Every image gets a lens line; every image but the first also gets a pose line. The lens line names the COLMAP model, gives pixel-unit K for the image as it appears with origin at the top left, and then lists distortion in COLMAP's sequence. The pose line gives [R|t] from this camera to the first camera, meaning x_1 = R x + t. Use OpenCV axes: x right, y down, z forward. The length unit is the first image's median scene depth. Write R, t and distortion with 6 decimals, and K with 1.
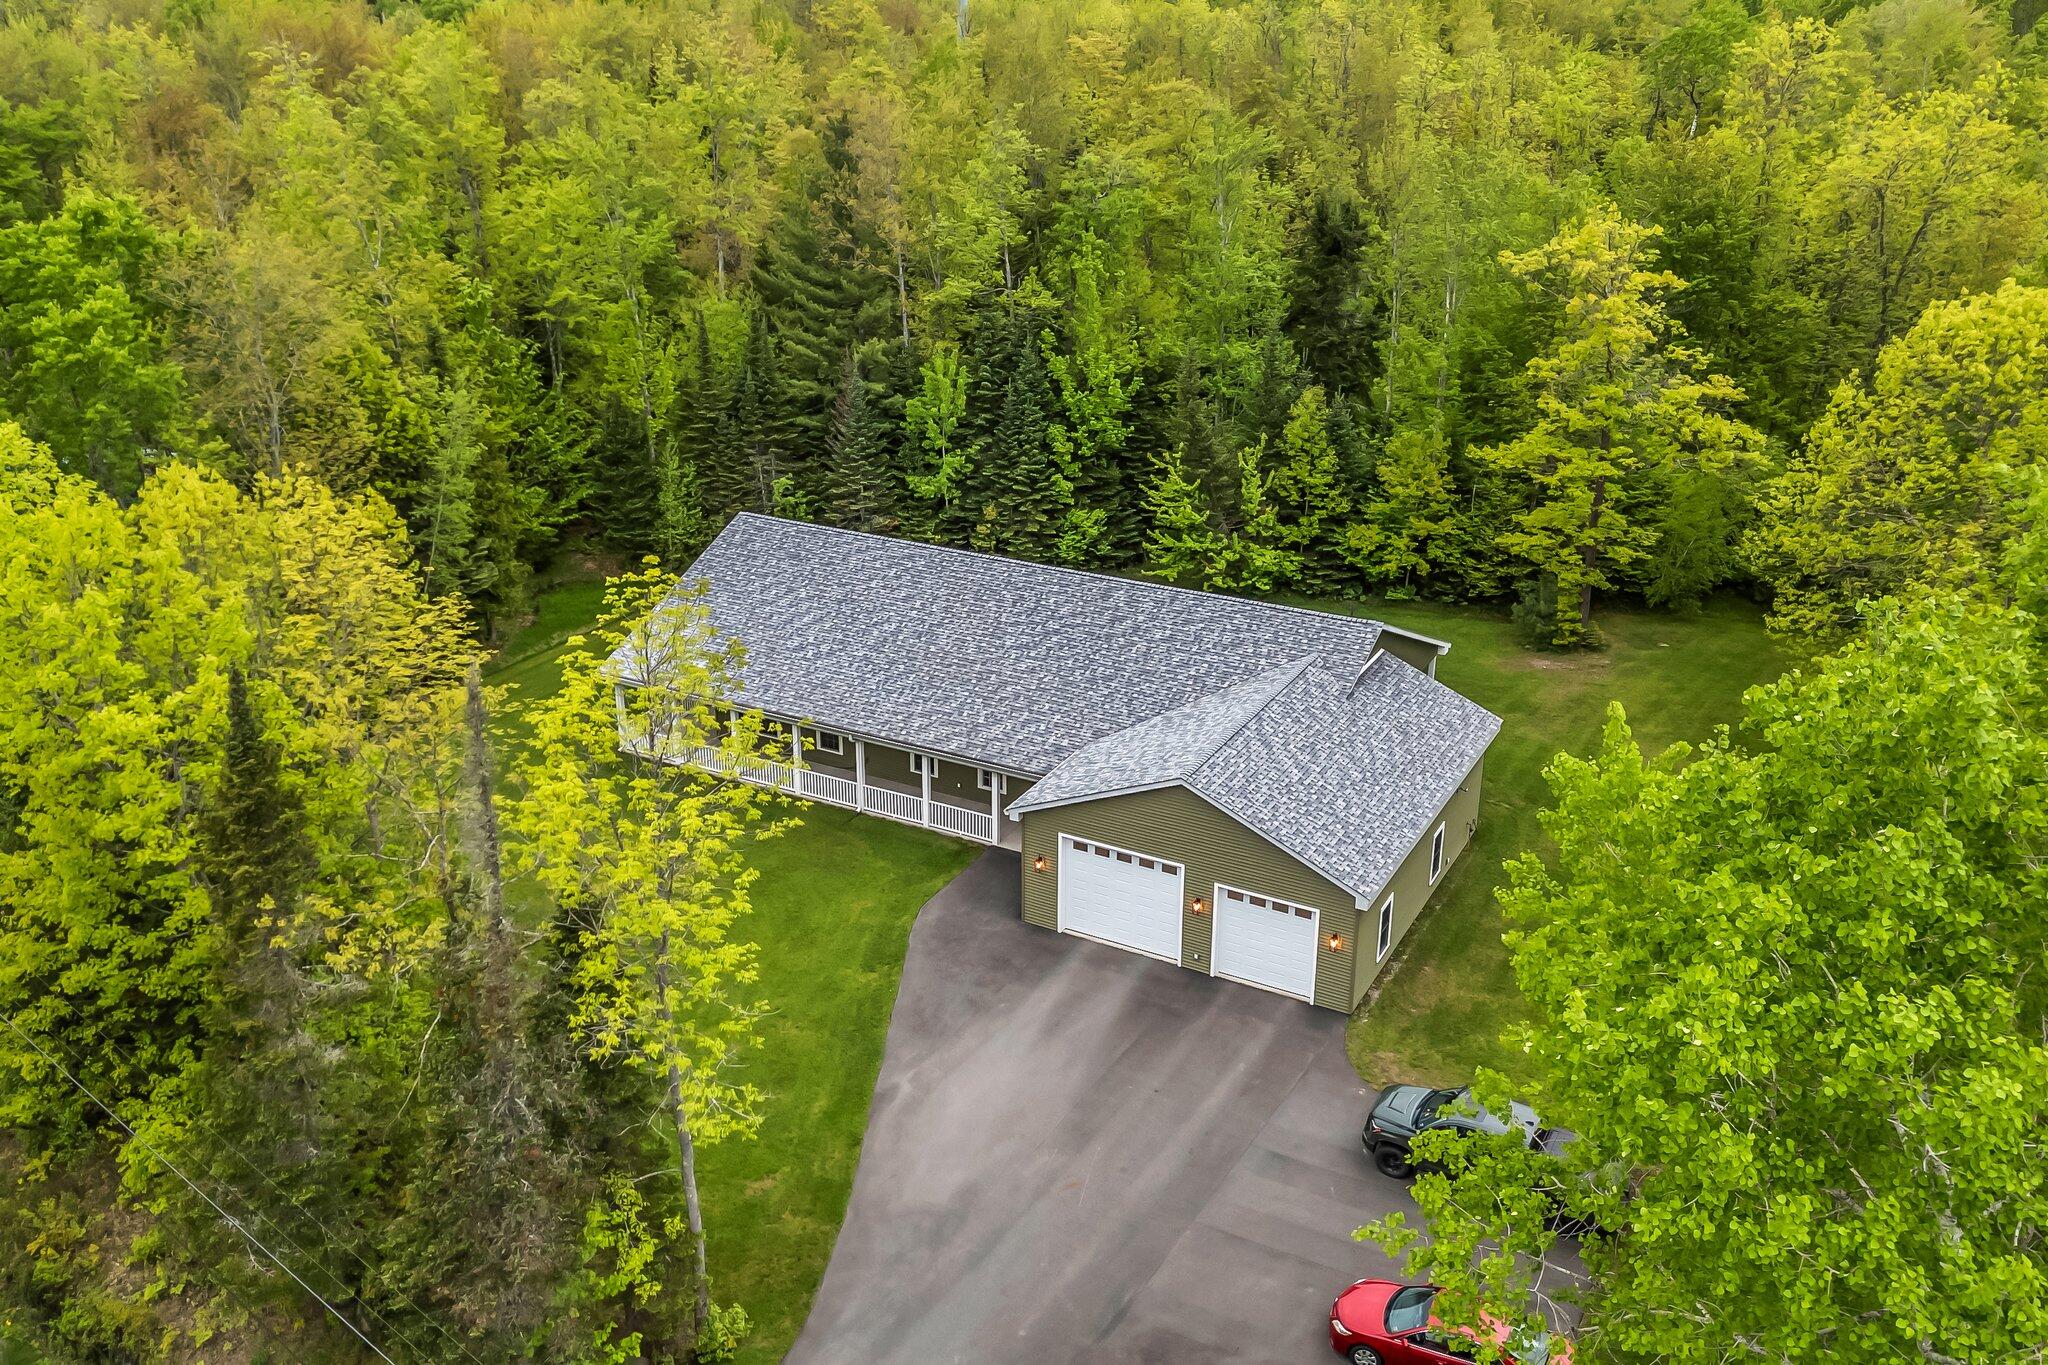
lens RADIAL K [[1657.2, 0, 1024.0], [0, 1657.2, 682.5], [0, 0, 1]] dist [0.007208, -0.008102]
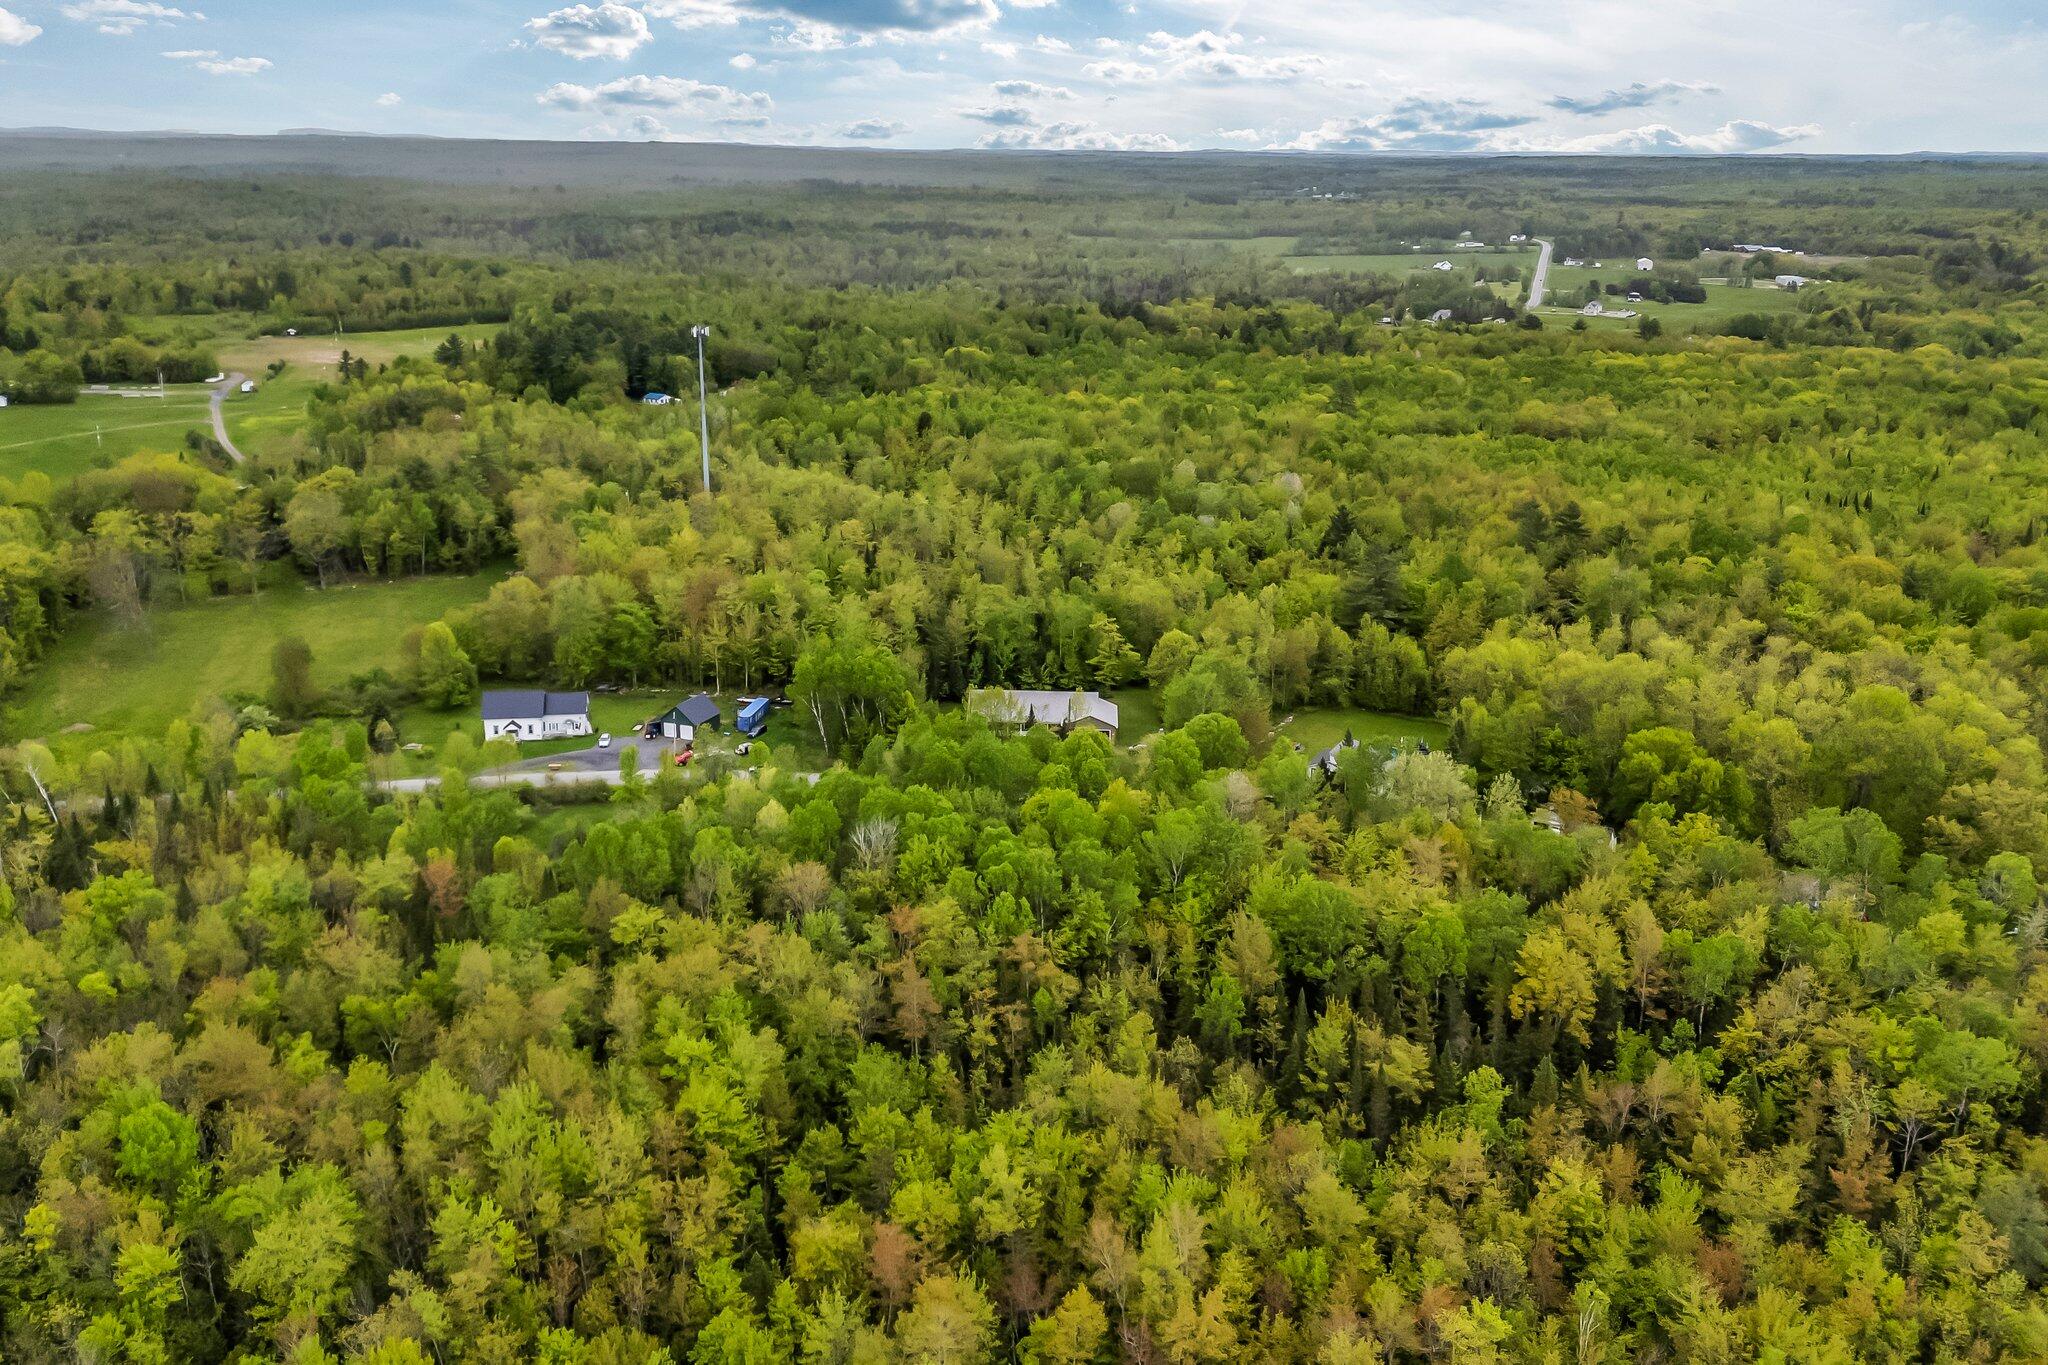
lens RADIAL K [[1657.2, 0, 1024.0], [0, 1657.2, 682.5], [0, 0, 1]] dist [0.007208, -0.008102]
pose [[0.881217, -0.113554, 0.458870, -2.139631], [0.160526, 0.984919, -0.064542, 0.212430], [-0.444621, 0.130536, 0.886156, -3.263923]]
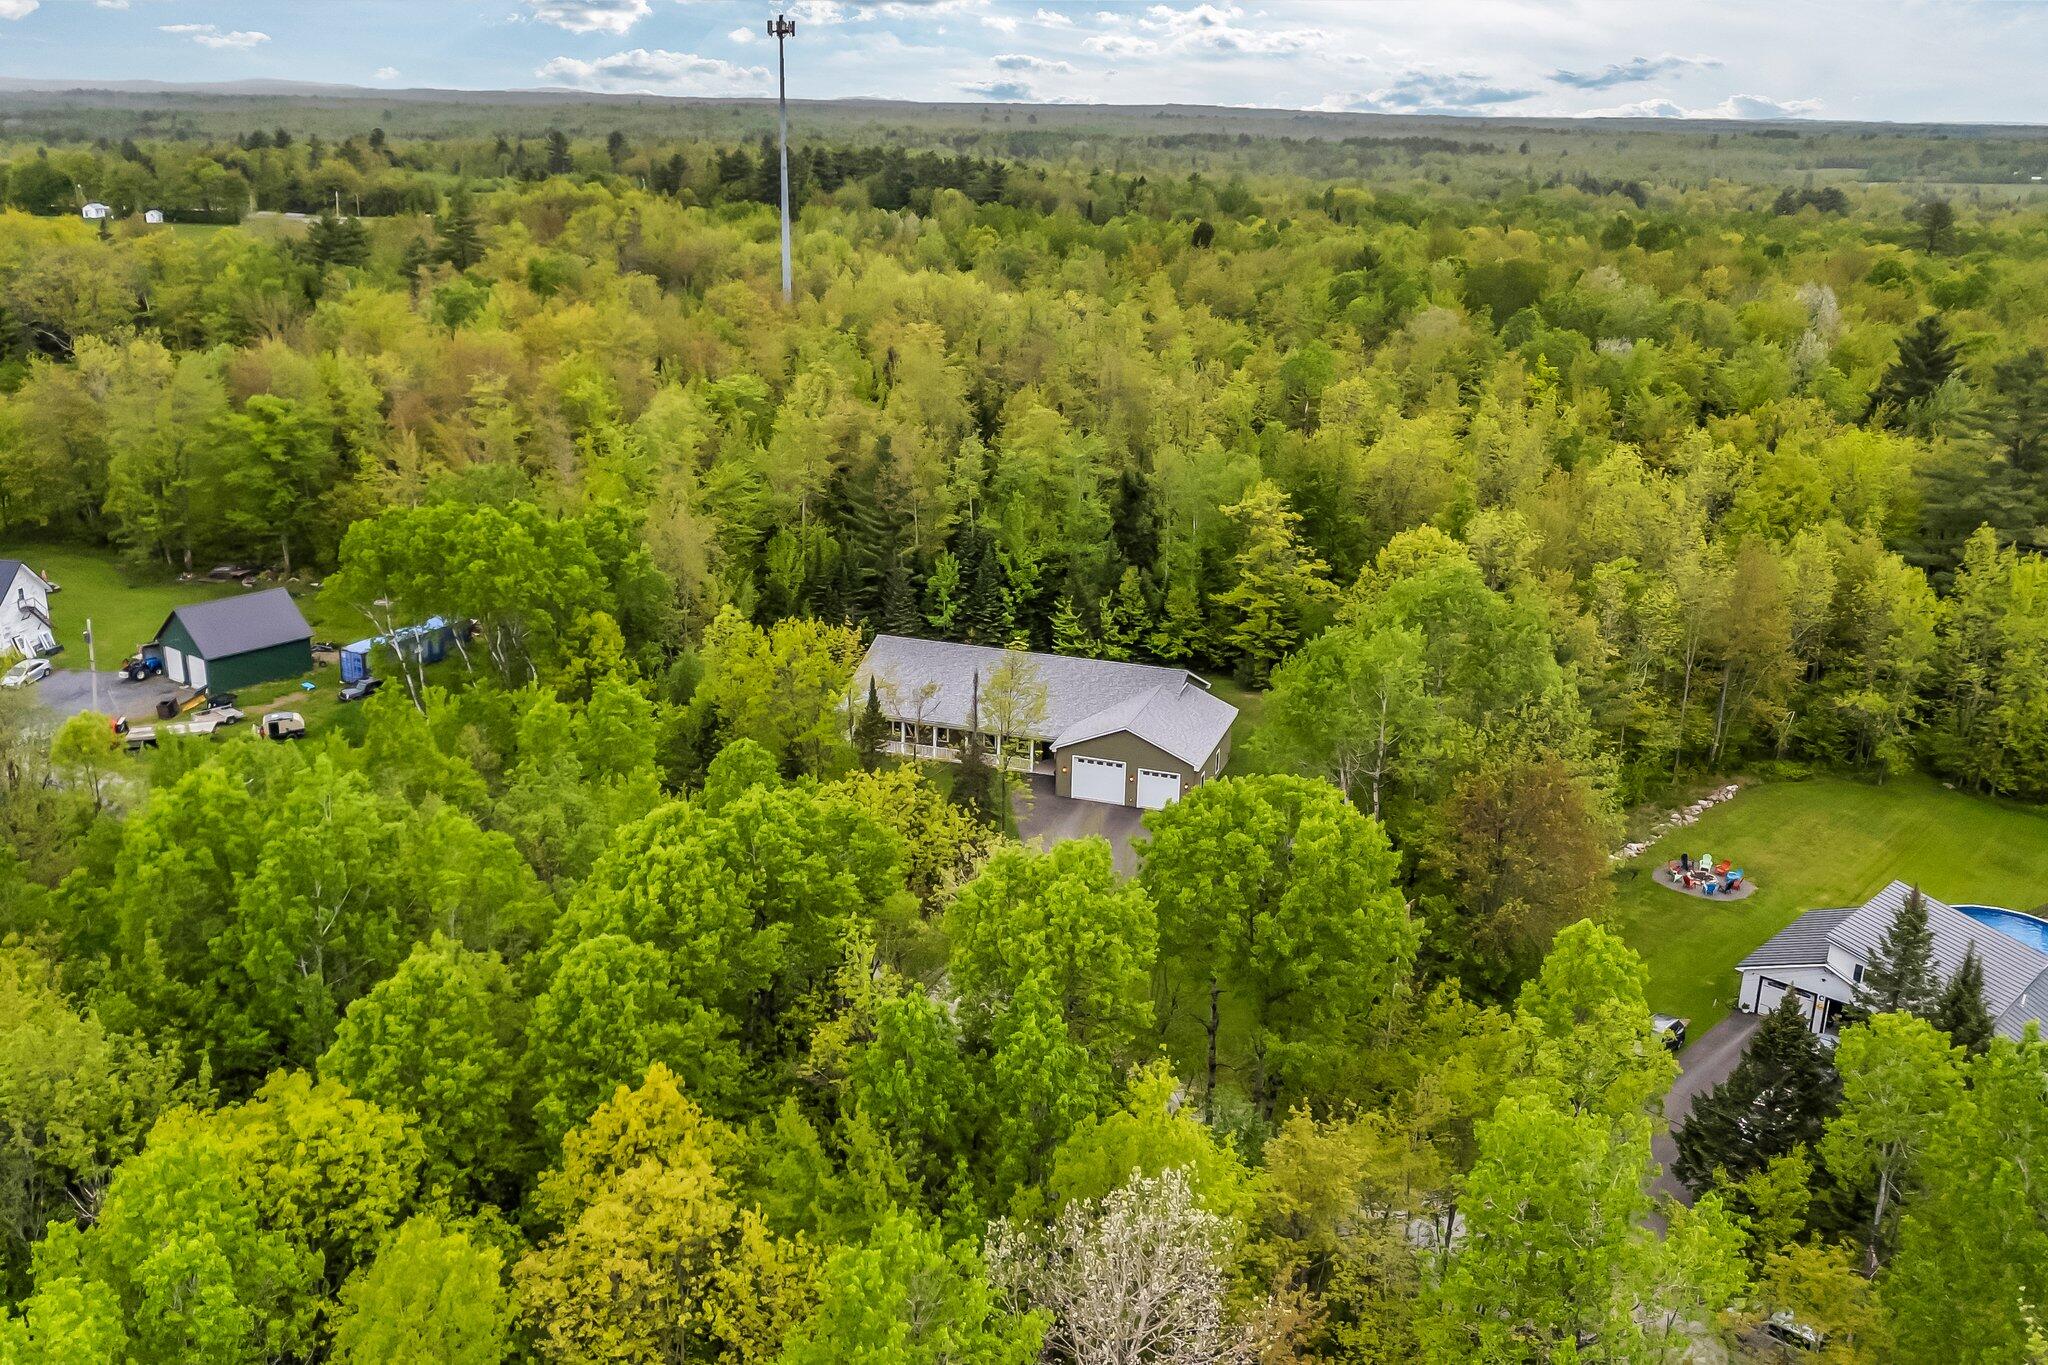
lens RADIAL K [[1657.2, 0, 1024.0], [0, 1657.2, 682.5], [0, 0, 1]] dist [0.007208, -0.008102]
pose [[0.981741, -0.034333, 0.187099, -0.341353], [0.049674, 0.995720, -0.077932, 0.114805], [-0.183622, 0.085803, 0.979245, -0.953105]]
